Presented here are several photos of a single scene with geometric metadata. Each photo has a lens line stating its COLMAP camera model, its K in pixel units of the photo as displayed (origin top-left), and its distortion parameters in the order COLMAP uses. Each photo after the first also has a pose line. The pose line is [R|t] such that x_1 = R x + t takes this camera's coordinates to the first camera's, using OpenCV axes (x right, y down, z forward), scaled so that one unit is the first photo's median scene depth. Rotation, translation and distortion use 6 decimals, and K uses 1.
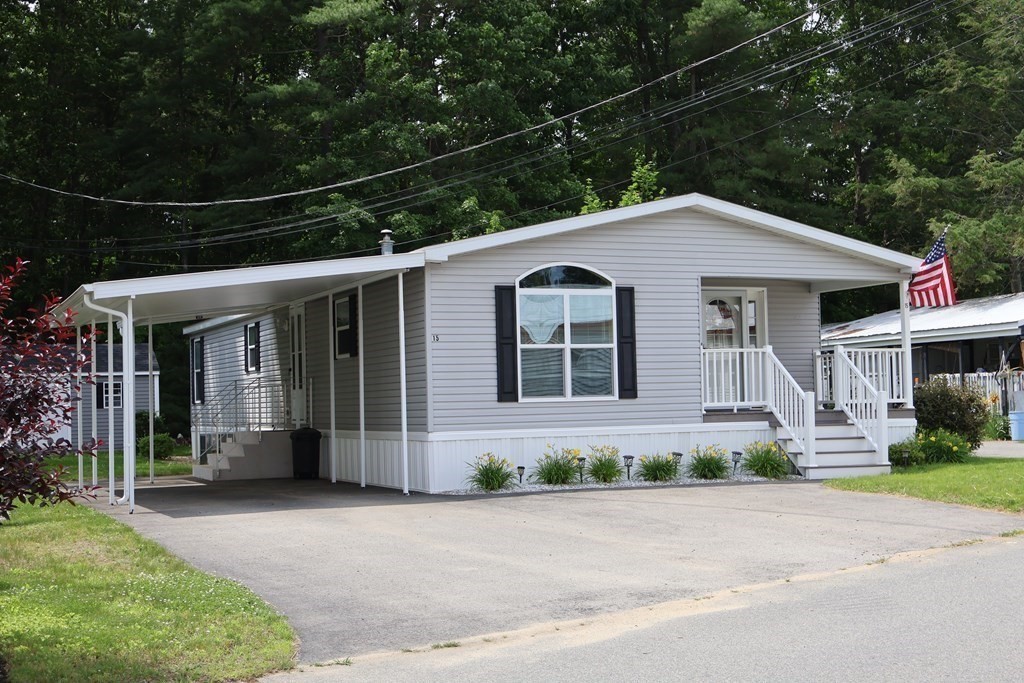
lens RADIAL K [[1353.8, 0, 516.6], [0, 1353.8, 342.4], [0, 0, 1]] dist [-0.002251, 0.000000]
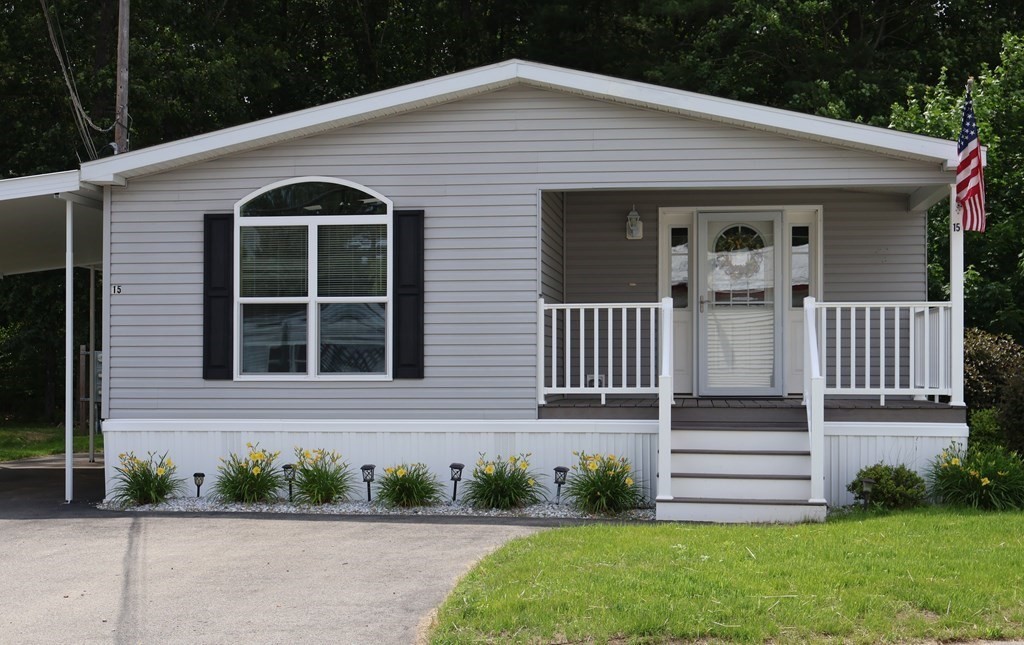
lens RADIAL K [[1484.6, 0, 511.6], [0, 1484.6, 333.0], [0, 0, 1]] dist [0.030276, 0.000000]
pose [[0.861610, 0.008470, -0.507500, 0.493414], [0.005010, 0.999670, 0.025188, 0.001084], [0.507546, -0.024245, 0.861283, 0.396288]]
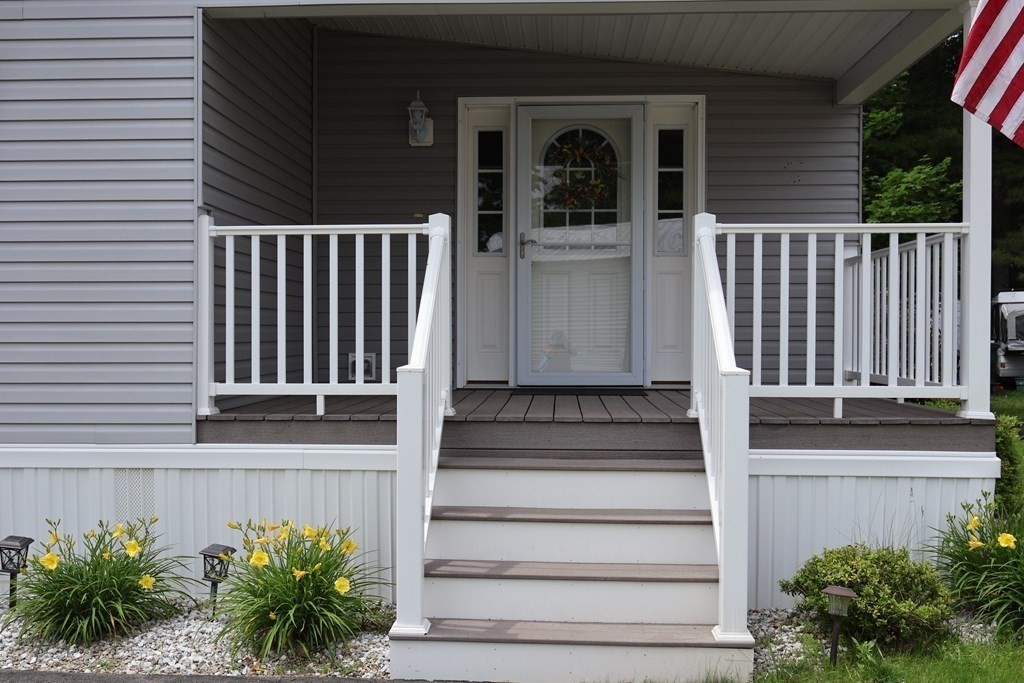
lens RADIAL K [[1086.9, 0, 504.1], [0, 1086.9, 335.7], [0, 0, 1]] dist [-0.002067, 0.000000]
pose [[0.896668, 0.022652, -0.442123, 0.333423], [-0.000050, 0.998695, 0.051066, 0.019186], [0.442703, -0.045767, 0.895500, 0.807020]]
